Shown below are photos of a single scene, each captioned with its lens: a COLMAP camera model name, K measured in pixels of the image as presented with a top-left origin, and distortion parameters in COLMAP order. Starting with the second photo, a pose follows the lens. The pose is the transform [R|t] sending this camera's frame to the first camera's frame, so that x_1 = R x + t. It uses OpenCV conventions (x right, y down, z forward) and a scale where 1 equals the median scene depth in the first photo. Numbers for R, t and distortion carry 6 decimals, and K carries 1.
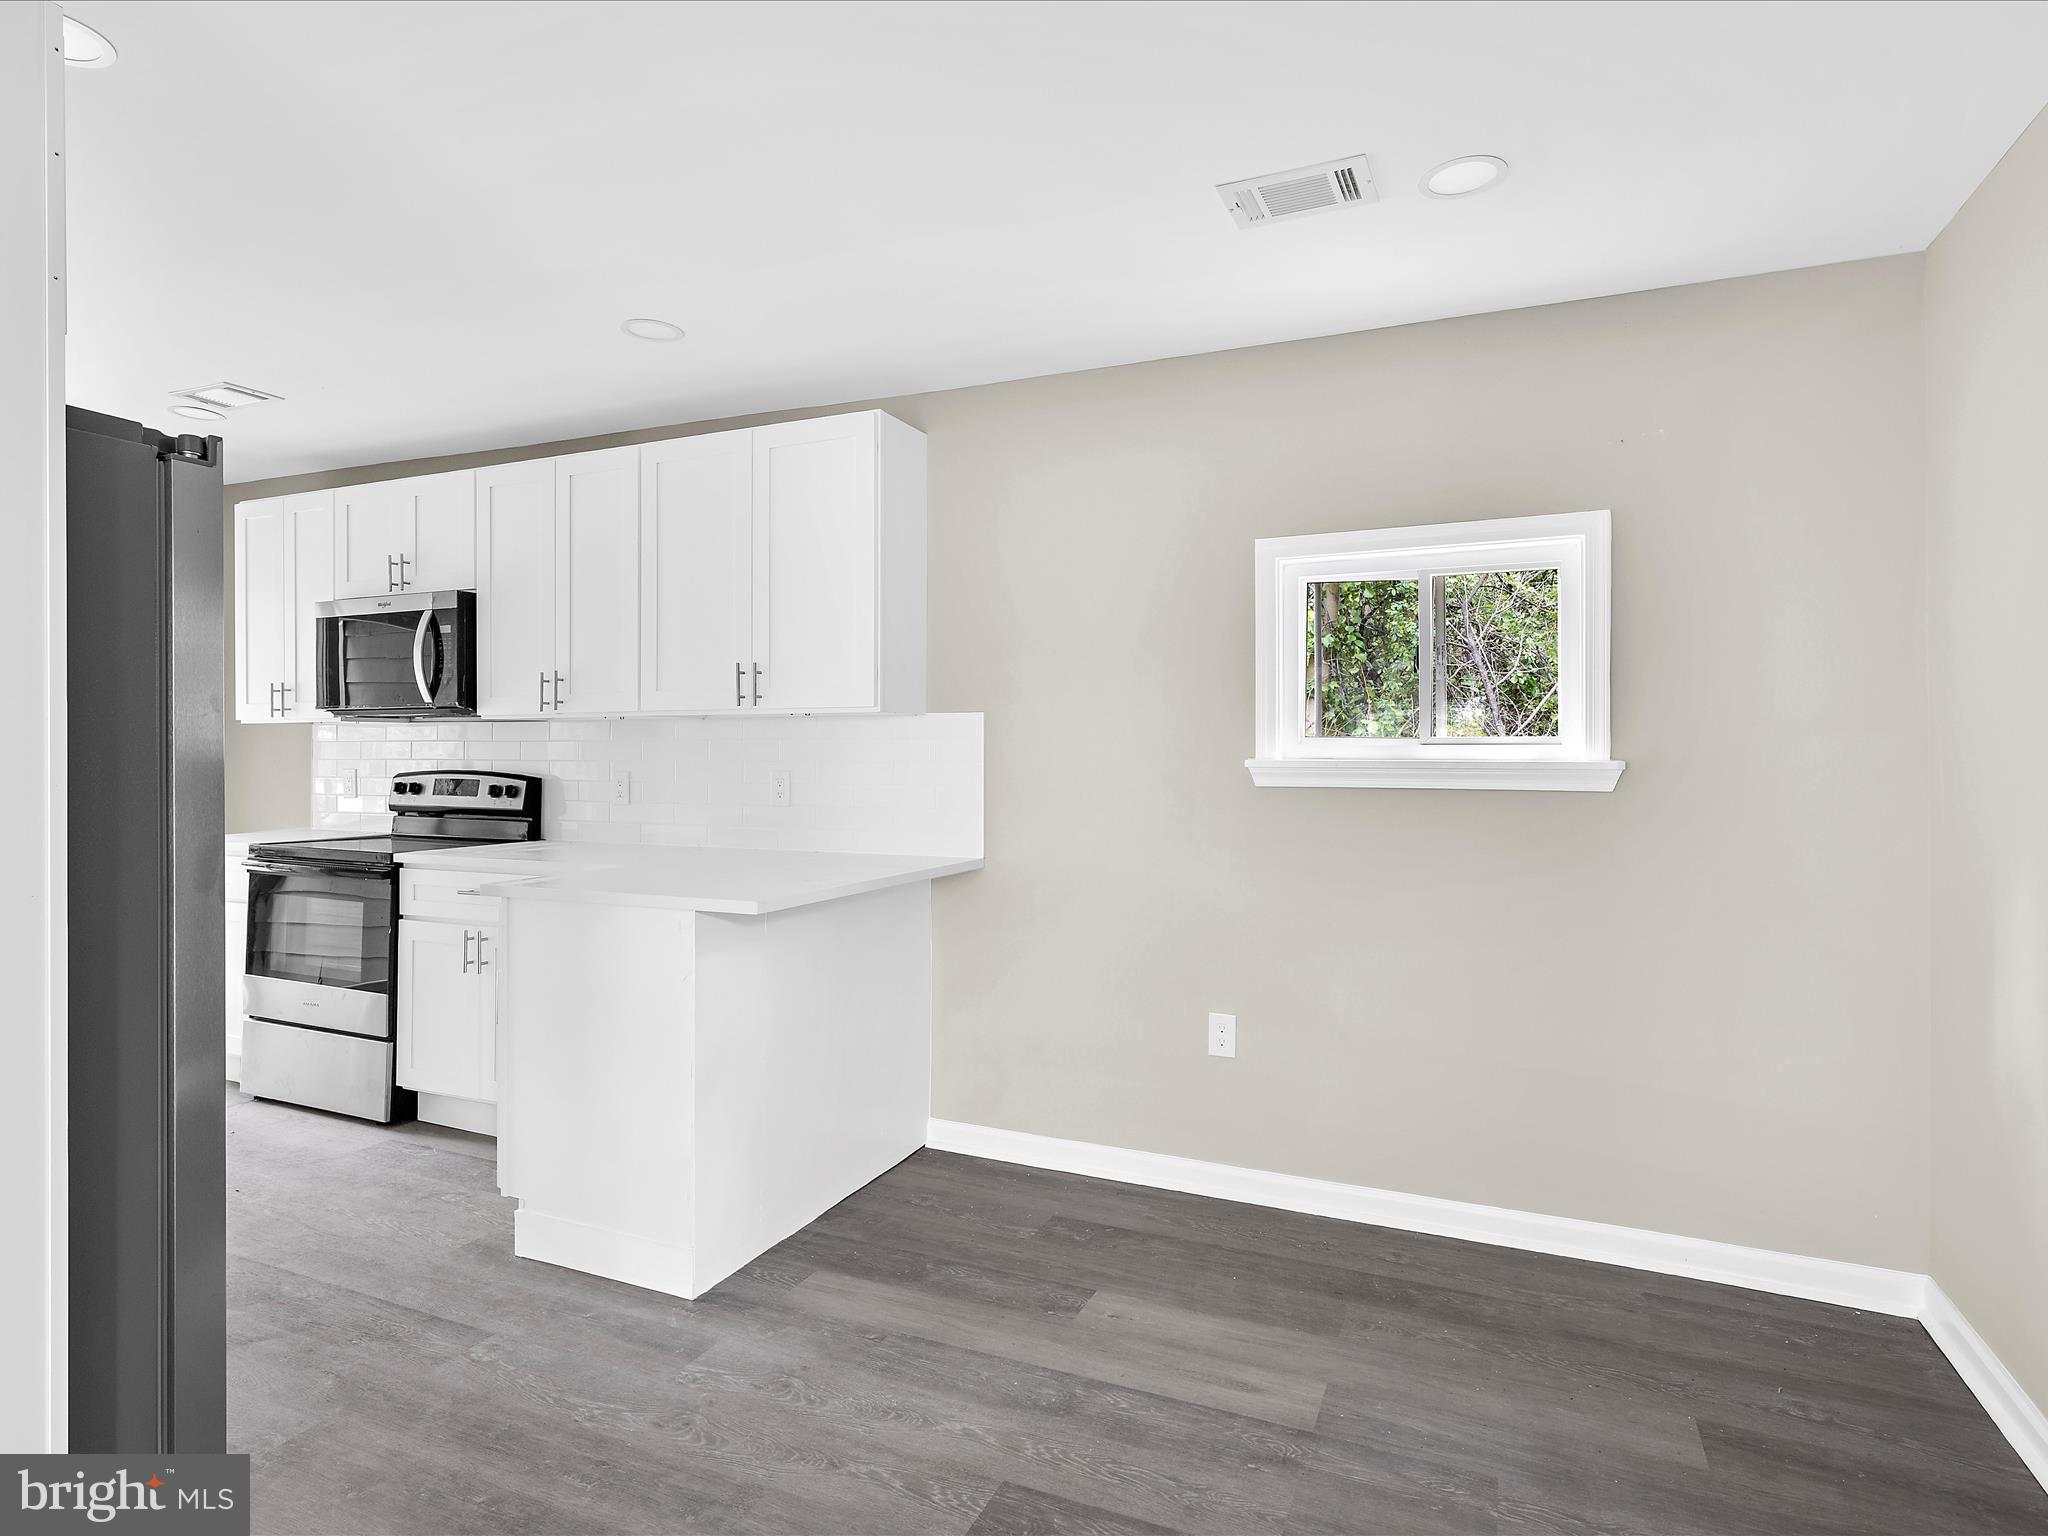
lens RADIAL K [[1119.5, 0, 1021.5], [0, 1119.5, 759.2], [0, 0, 1]] dist [-0.007218, 0.005663]
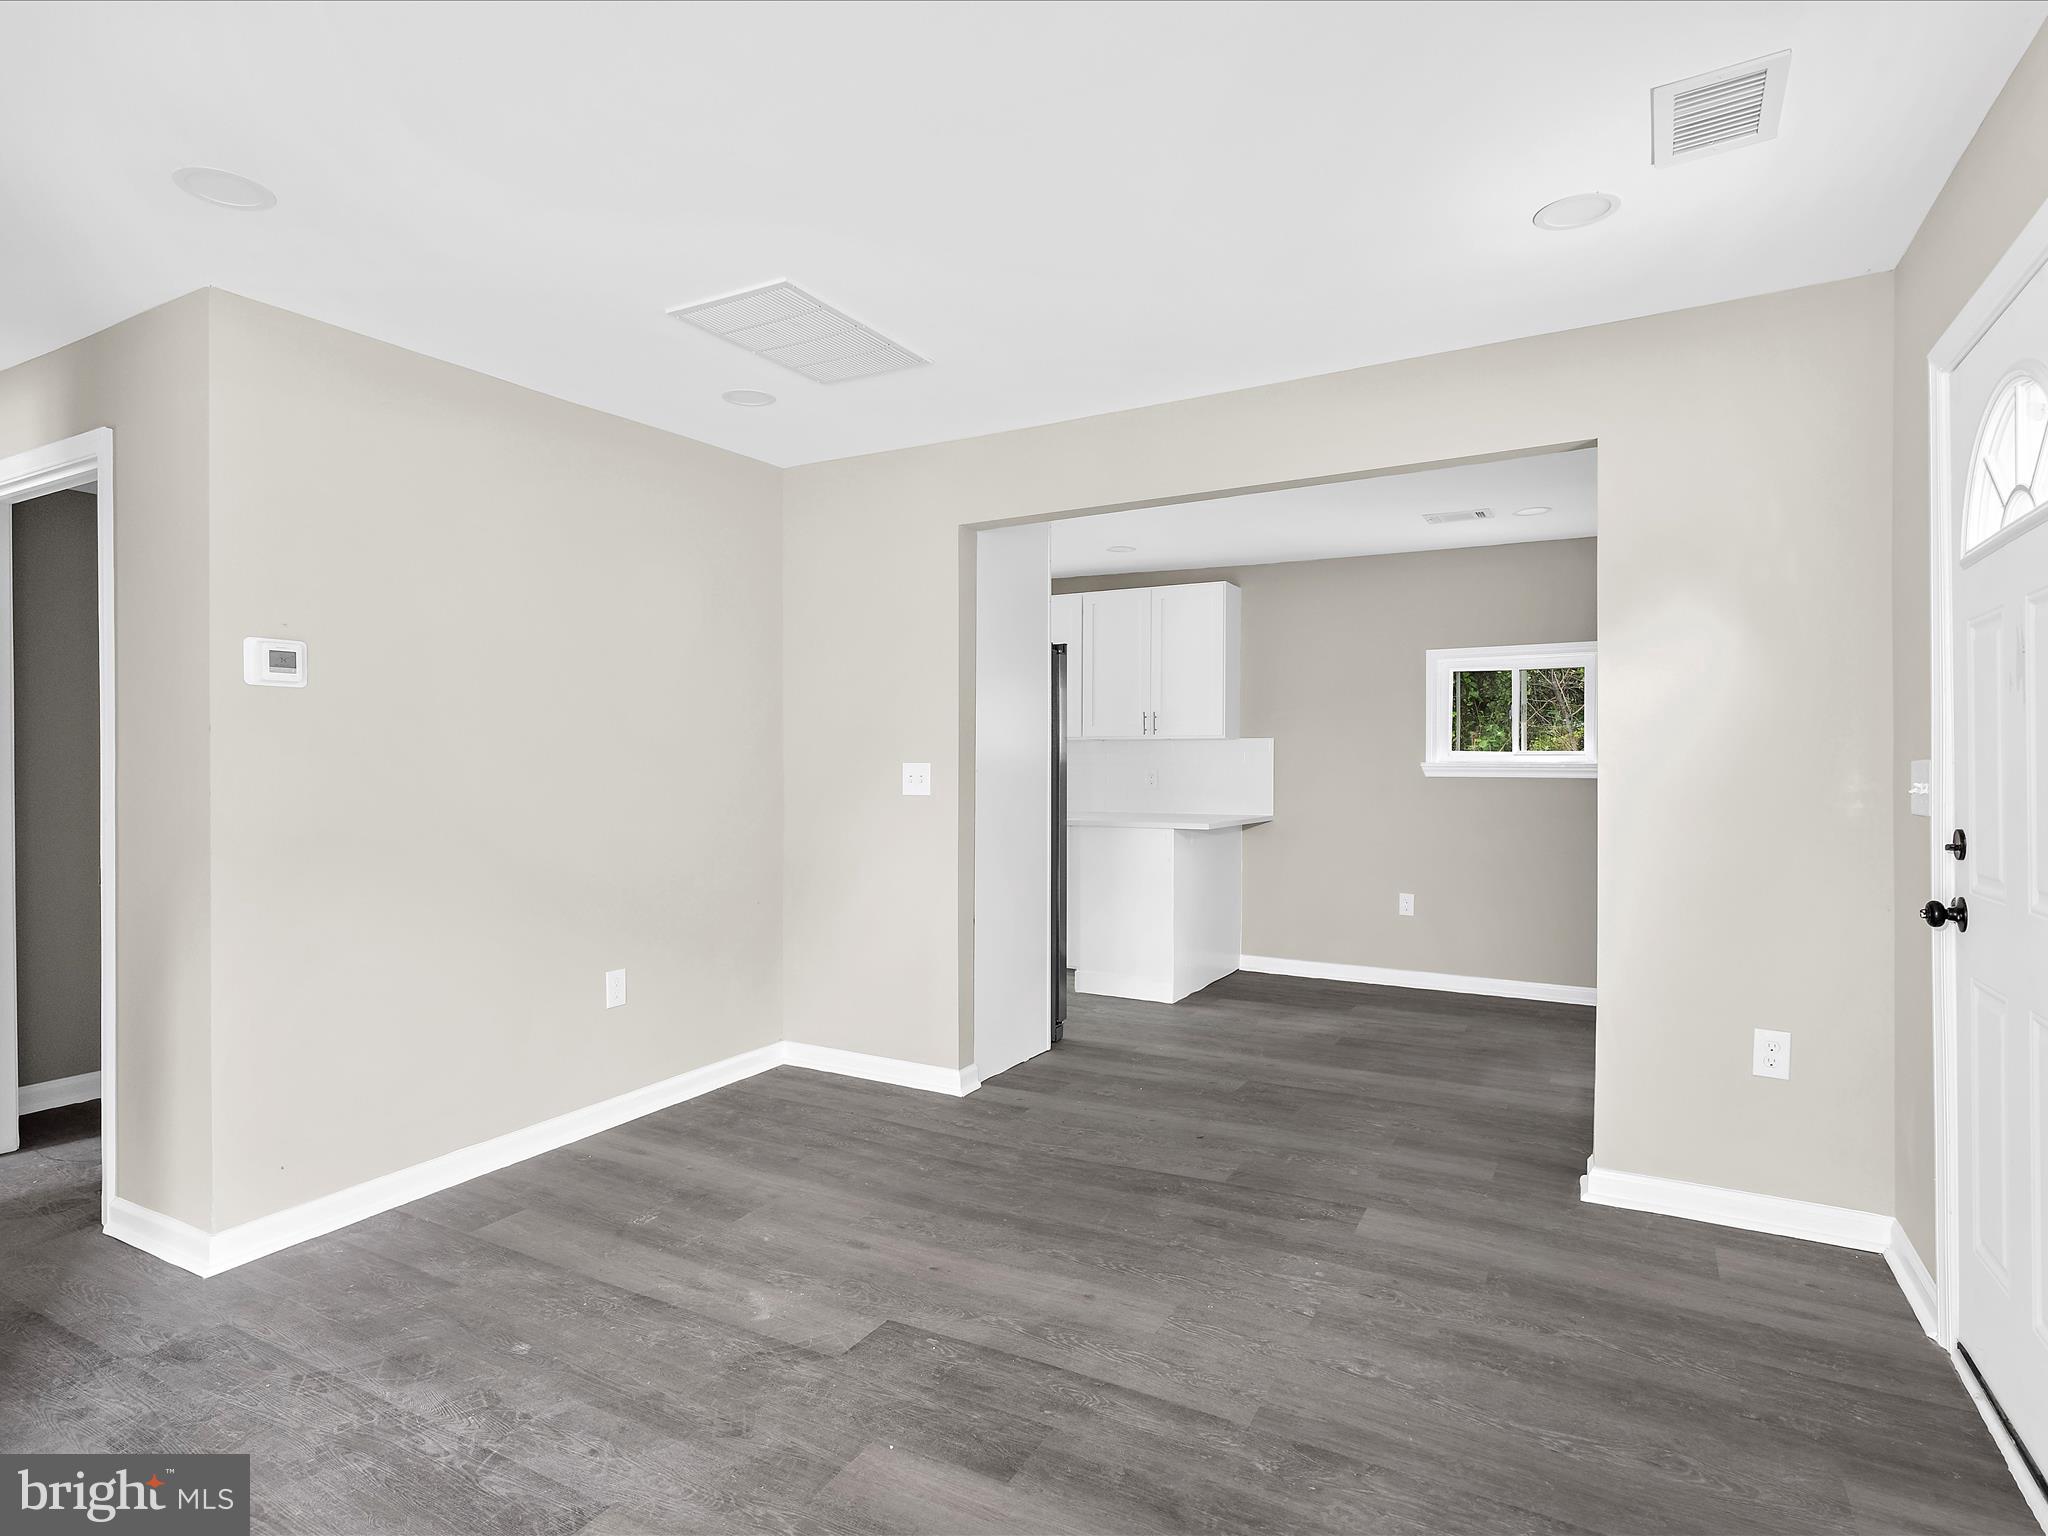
lens RADIAL K [[1119.5, 0, 1007.9], [0, 1119.5, 777.8], [0, 0, 1]] dist [-0.007218, 0.005663]
pose [[0.995815, 0.005094, -0.091254, -0.389483], [-0.004643, 0.999976, 0.005151, 0.021949], [0.091278, -0.004706, 0.995814, -1.161397]]
